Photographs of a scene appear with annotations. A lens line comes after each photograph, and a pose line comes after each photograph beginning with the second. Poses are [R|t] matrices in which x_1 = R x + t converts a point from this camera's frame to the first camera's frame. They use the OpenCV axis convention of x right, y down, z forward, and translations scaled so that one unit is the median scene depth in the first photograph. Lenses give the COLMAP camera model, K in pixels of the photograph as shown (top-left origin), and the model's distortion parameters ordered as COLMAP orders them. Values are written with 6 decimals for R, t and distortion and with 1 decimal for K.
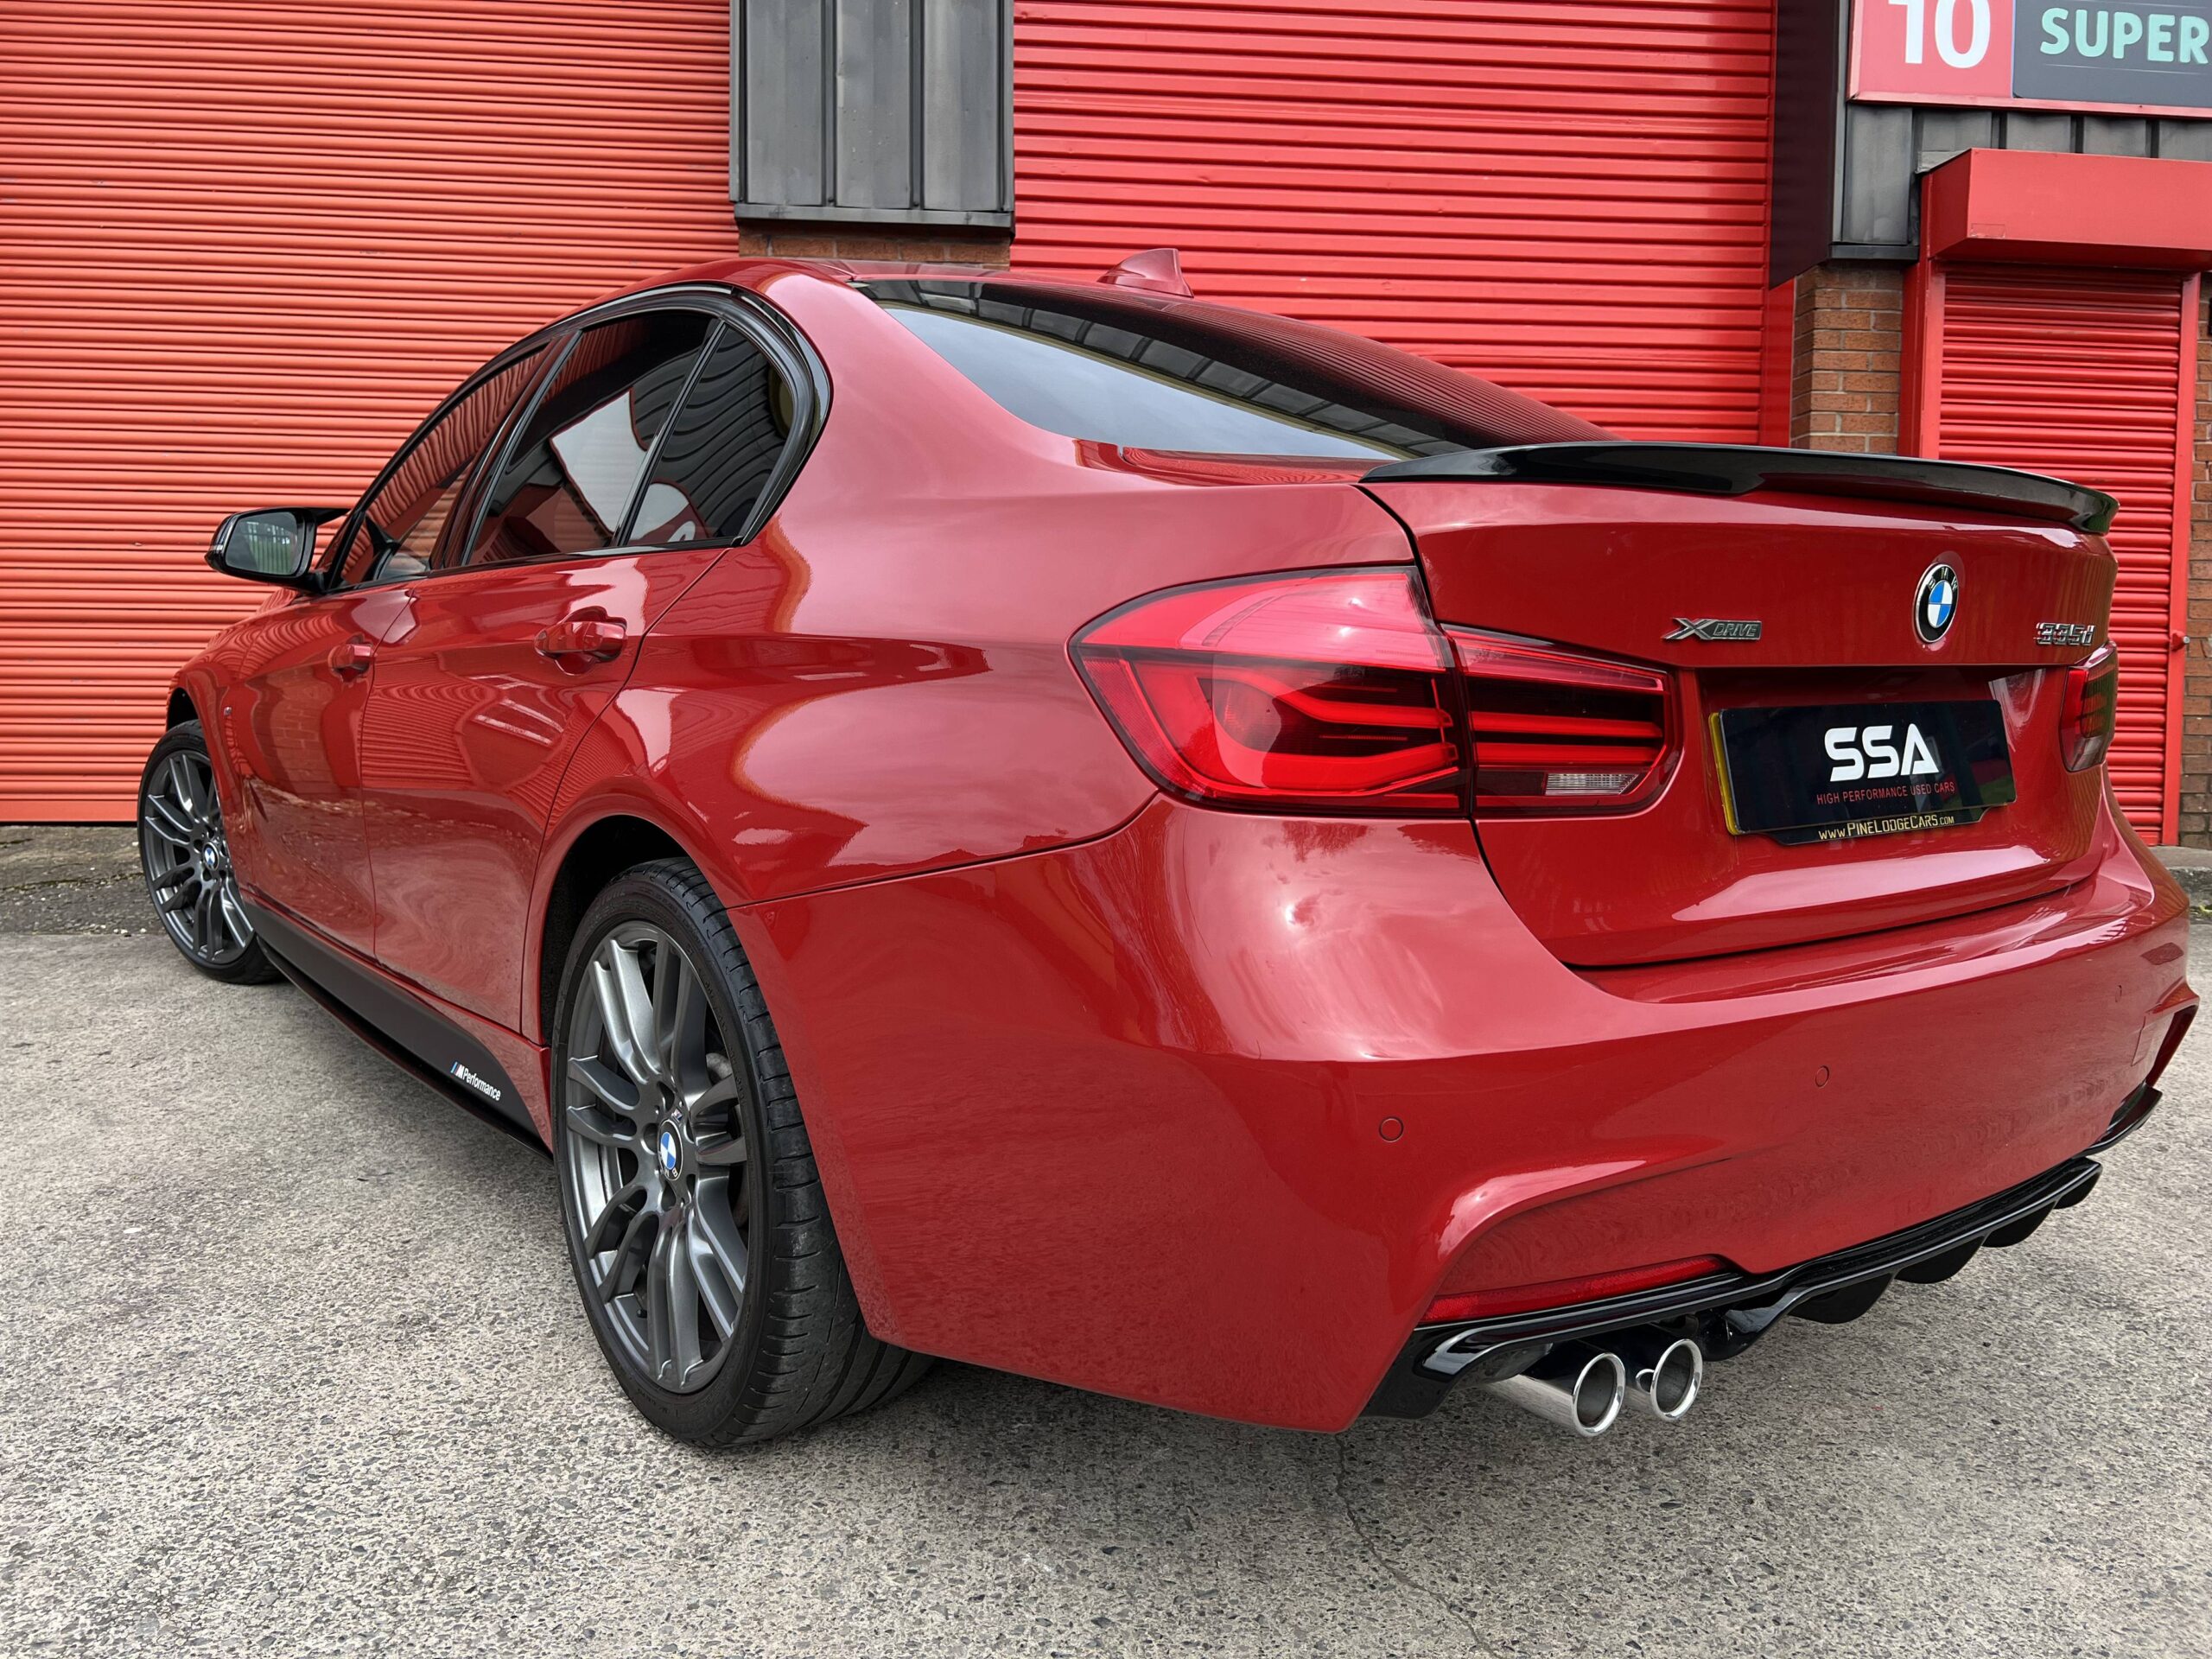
lens RADIAL K [[1651.3, 0, 1108.1], [0, 1651.3, 829.5], [0, 0, 1]] dist [0.036552, -0.043662]
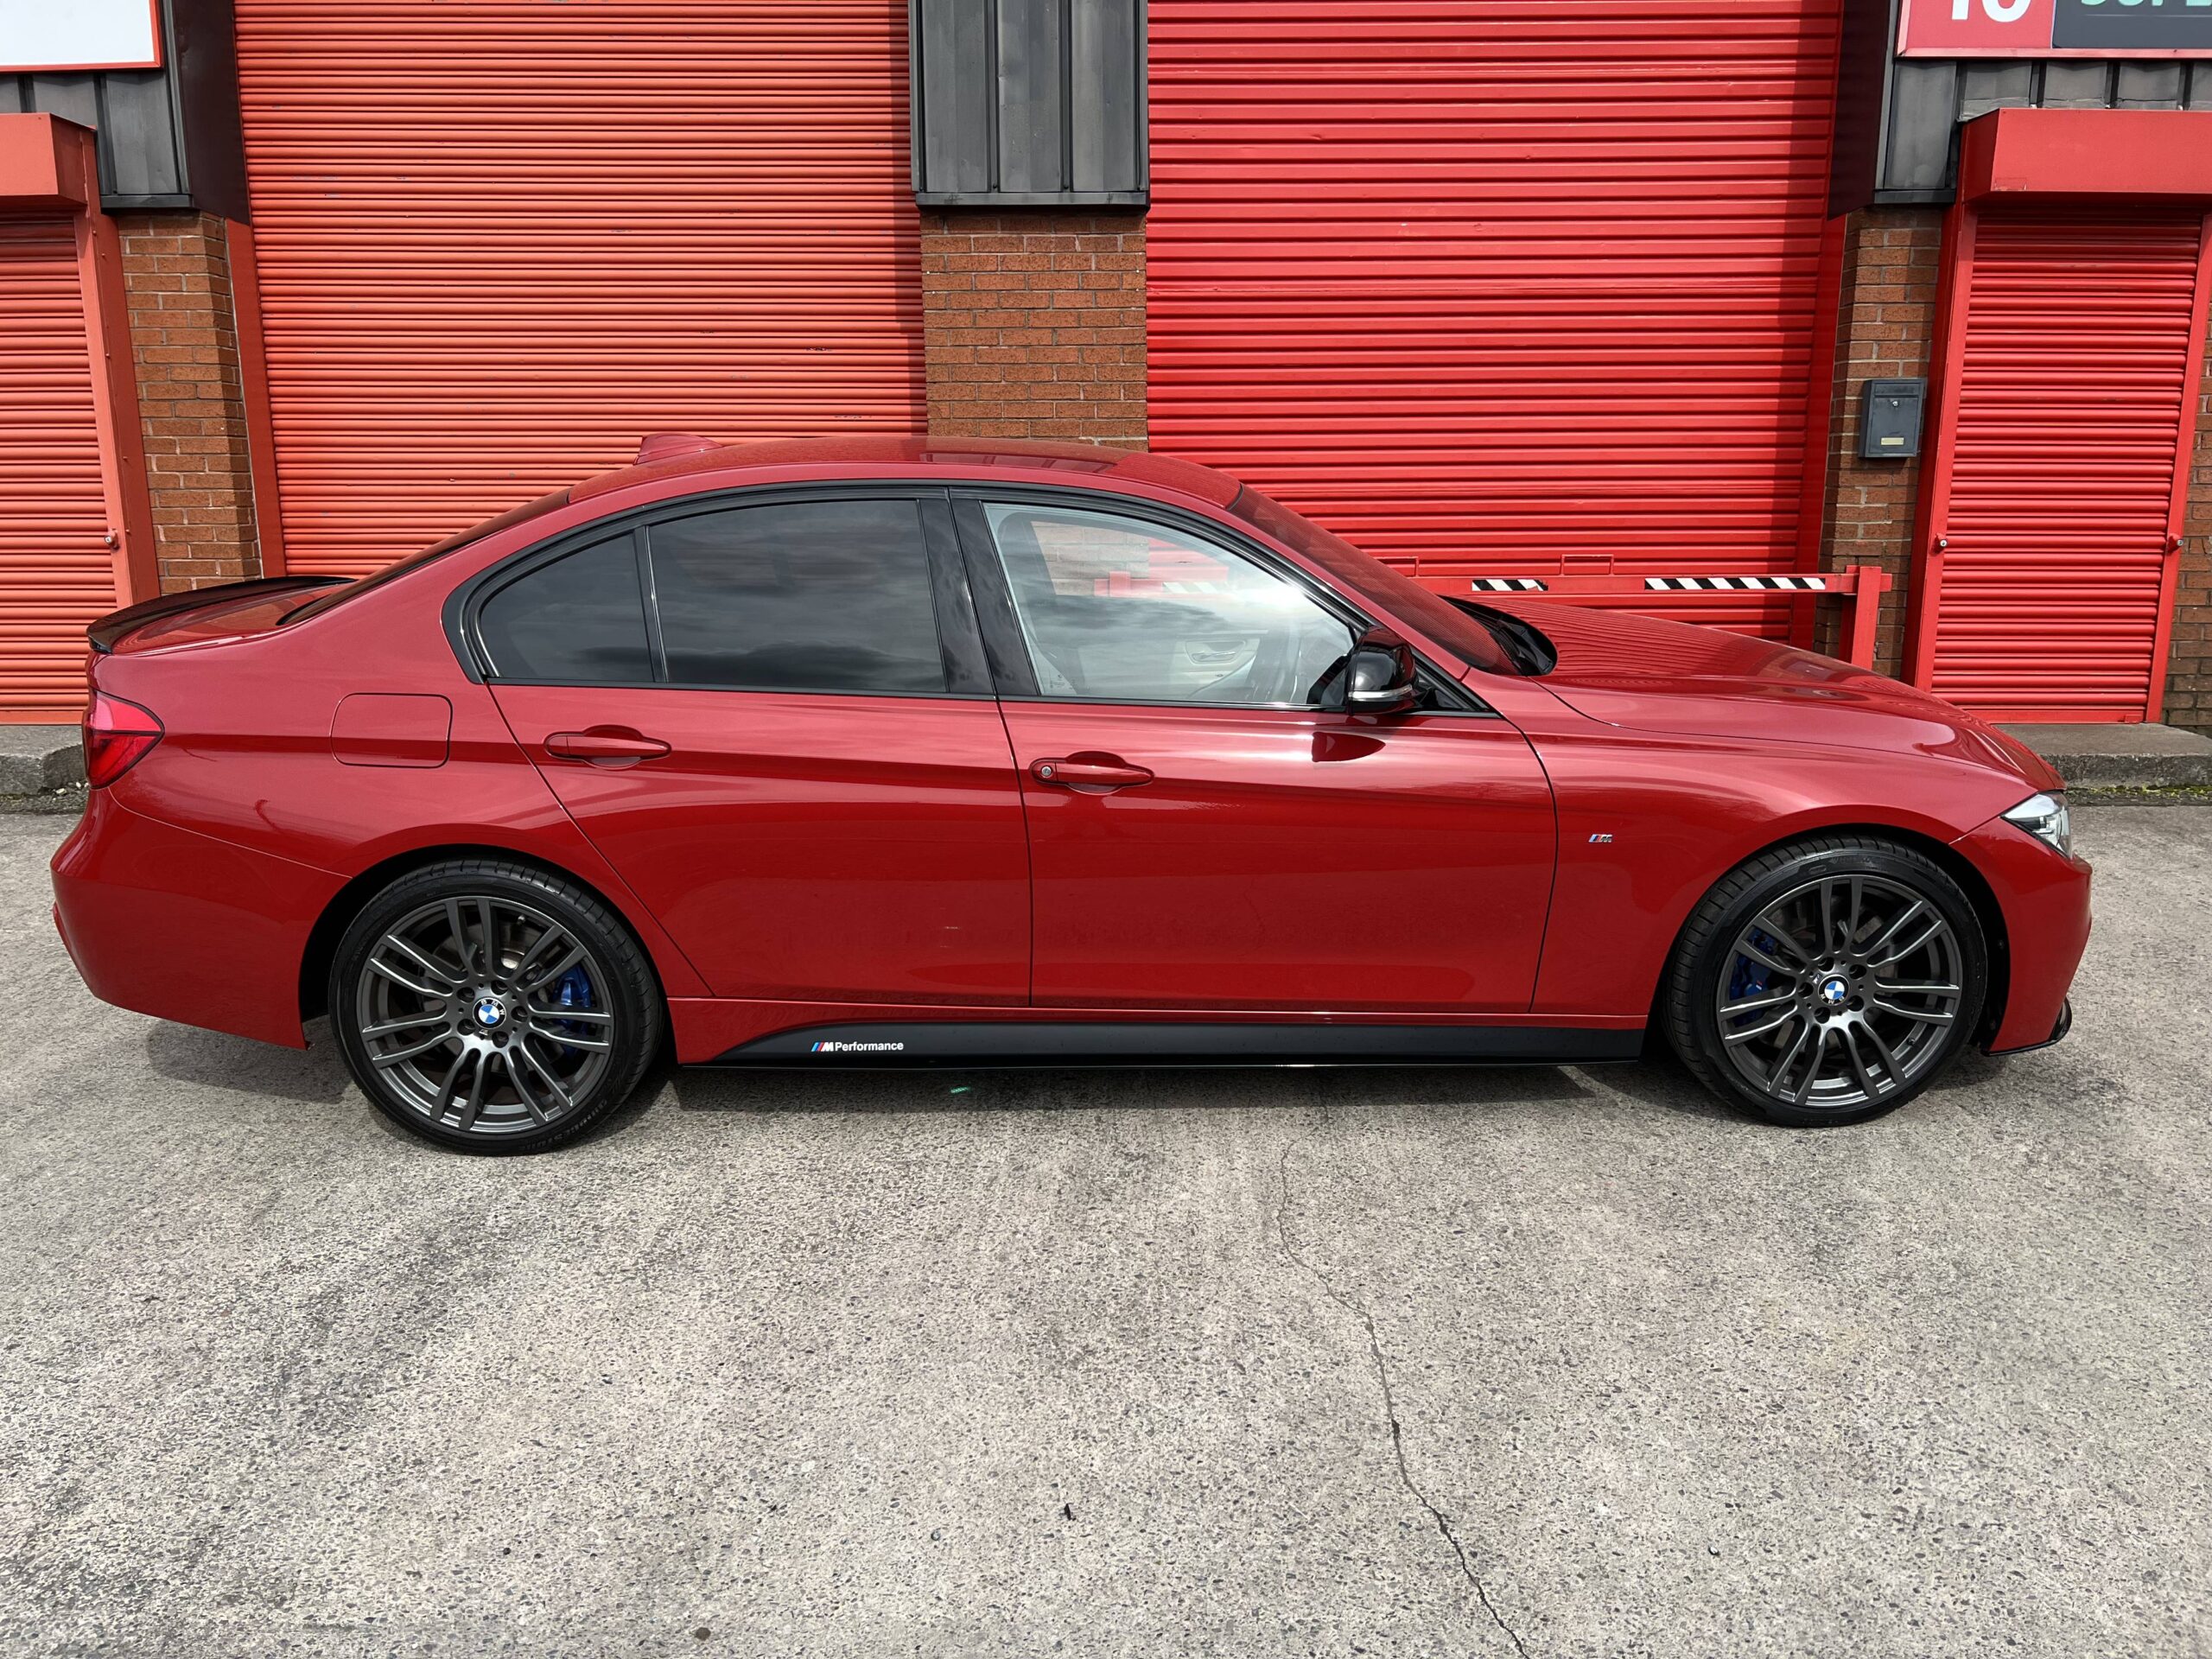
lens RADIAL K [[1651.3, 0, 1126.1], [0, 1651.3, 836.3], [0, 0, 1]] dist [0.036552, -0.043662]
pose [[0.995473, 0.008482, -0.094664, 0.043166], [0.005002, 0.989955, 0.141295, -0.085193], [0.094912, -0.141129, 0.985431, -0.230910]]
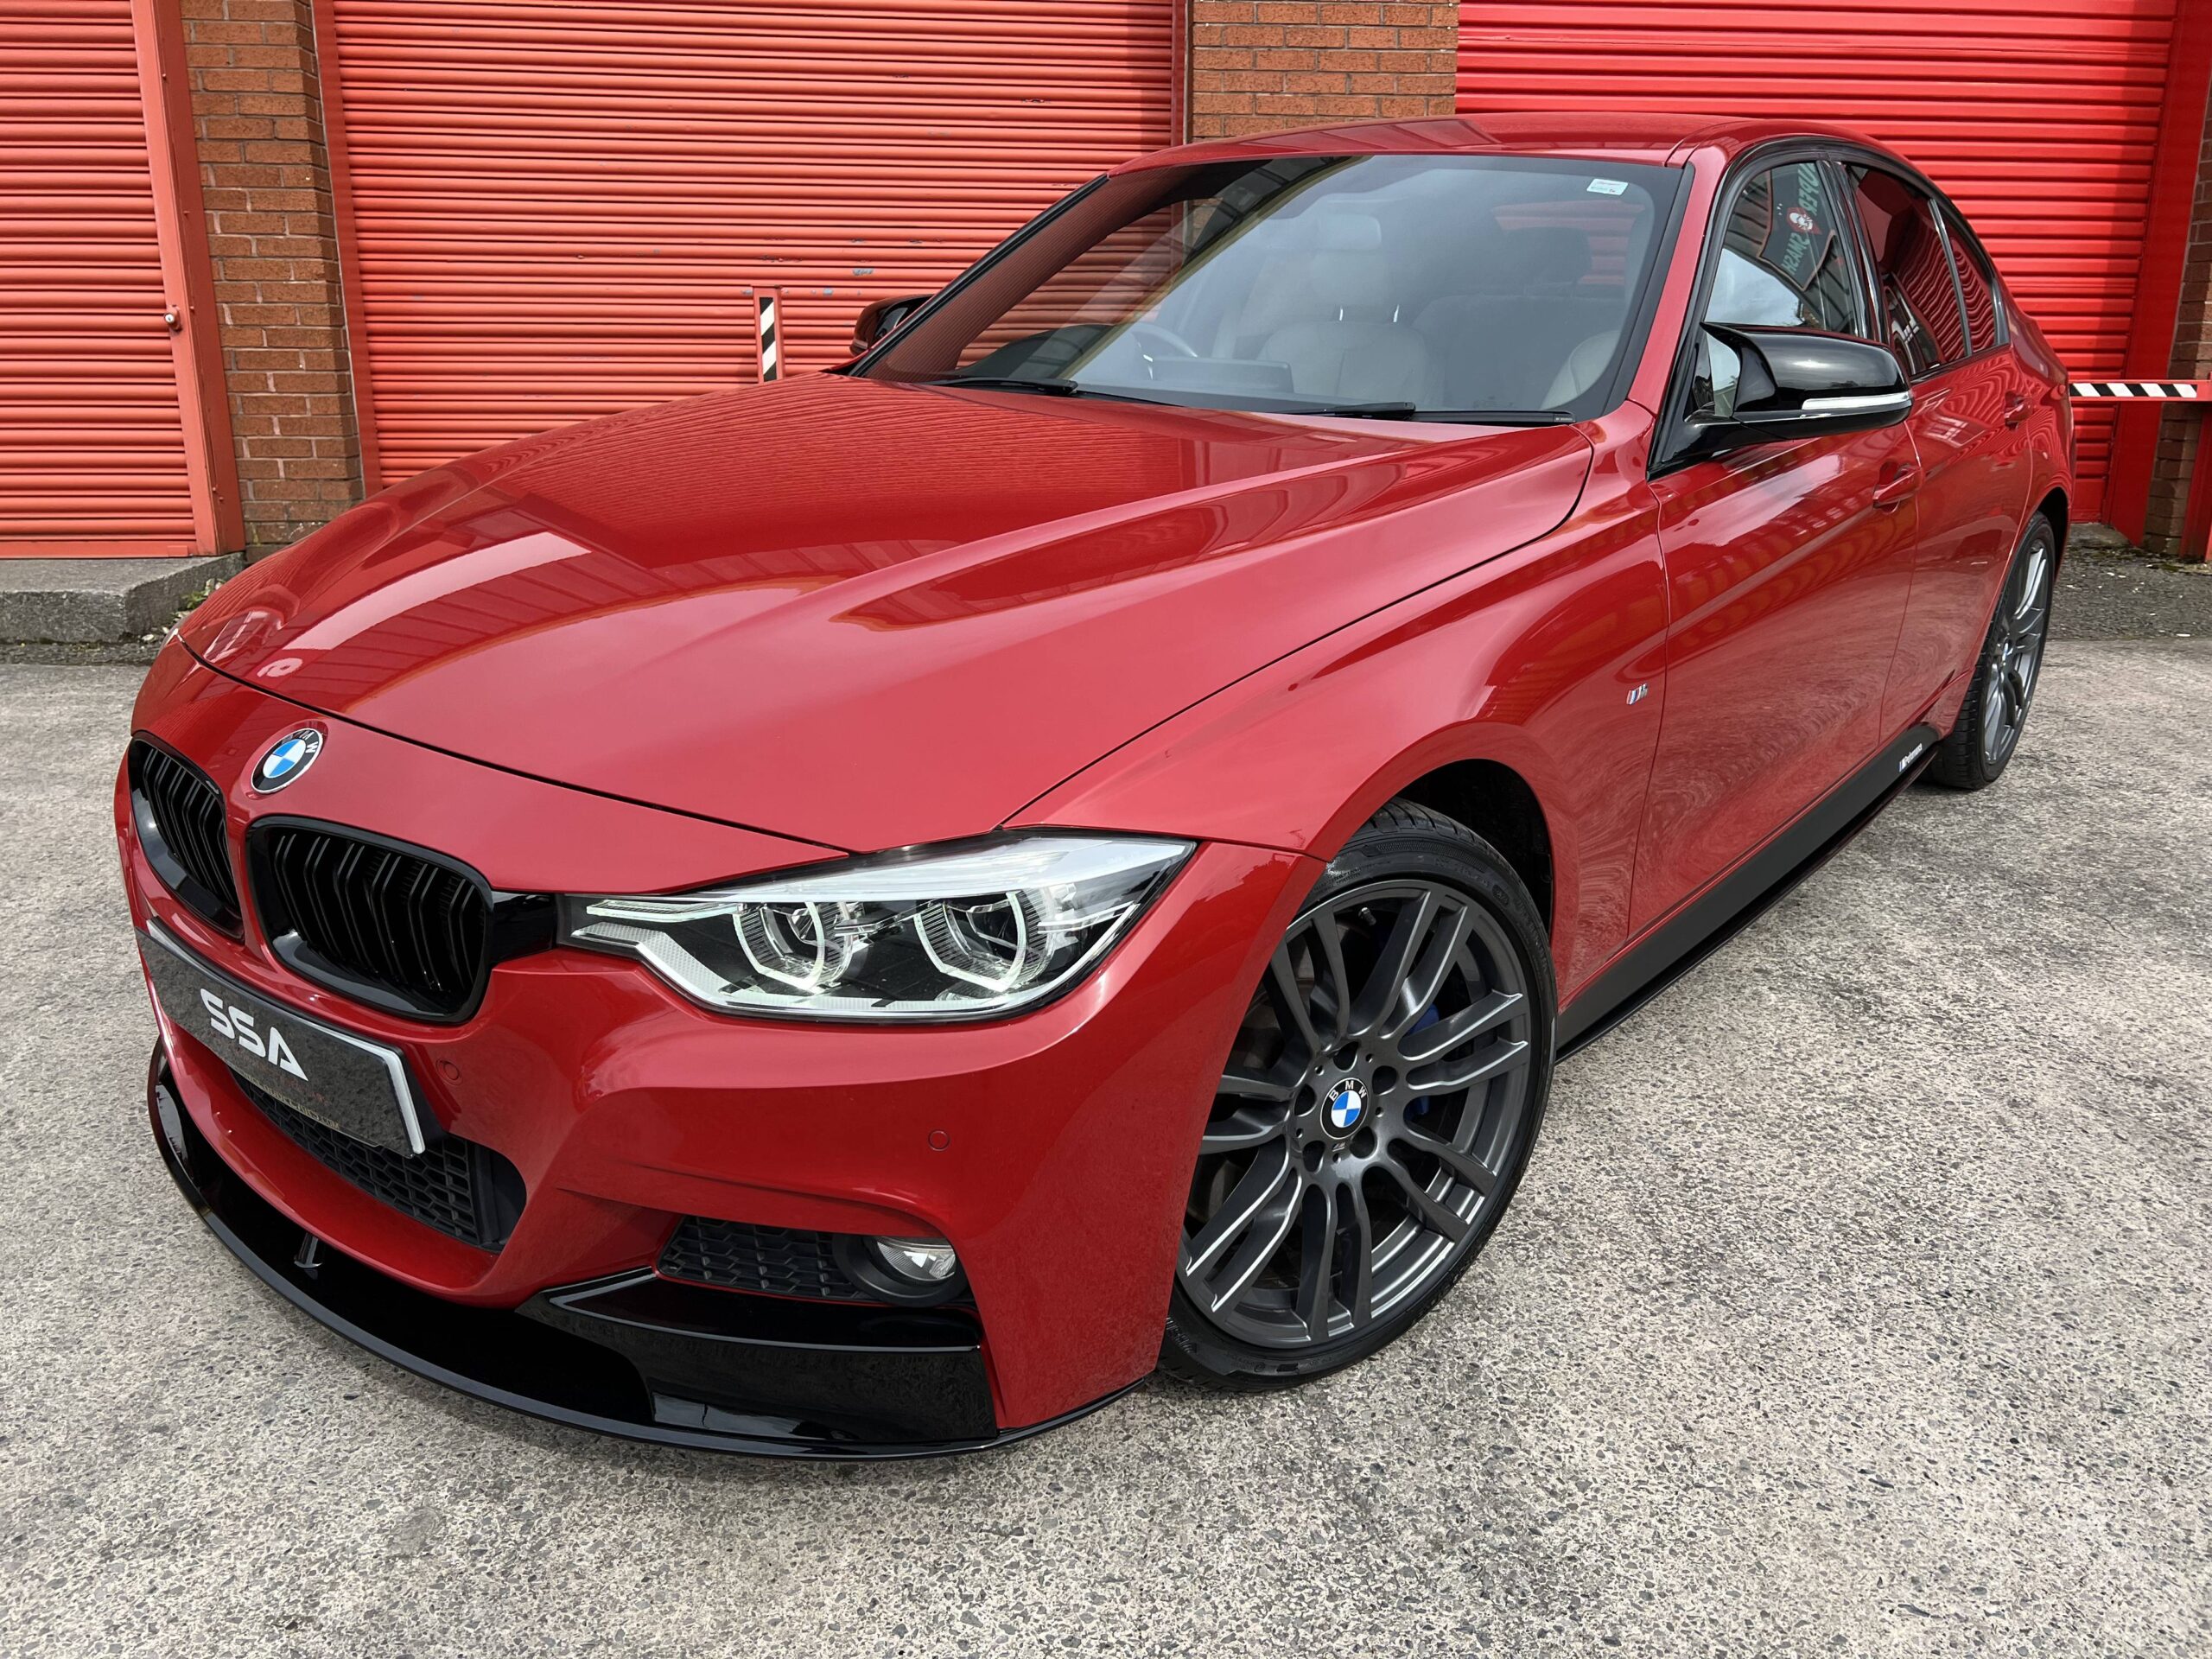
lens RADIAL K [[1651.3, 0, 1112.1], [0, 1651.3, 811.5], [0, 0, 1]] dist [0.036552, -0.043662]
pose [[0.999965, -0.004923, 0.006799, -0.283171], [0.003491, 0.980510, 0.196440, -0.040137], [-0.007633, -0.196410, 0.980492, -0.065419]]
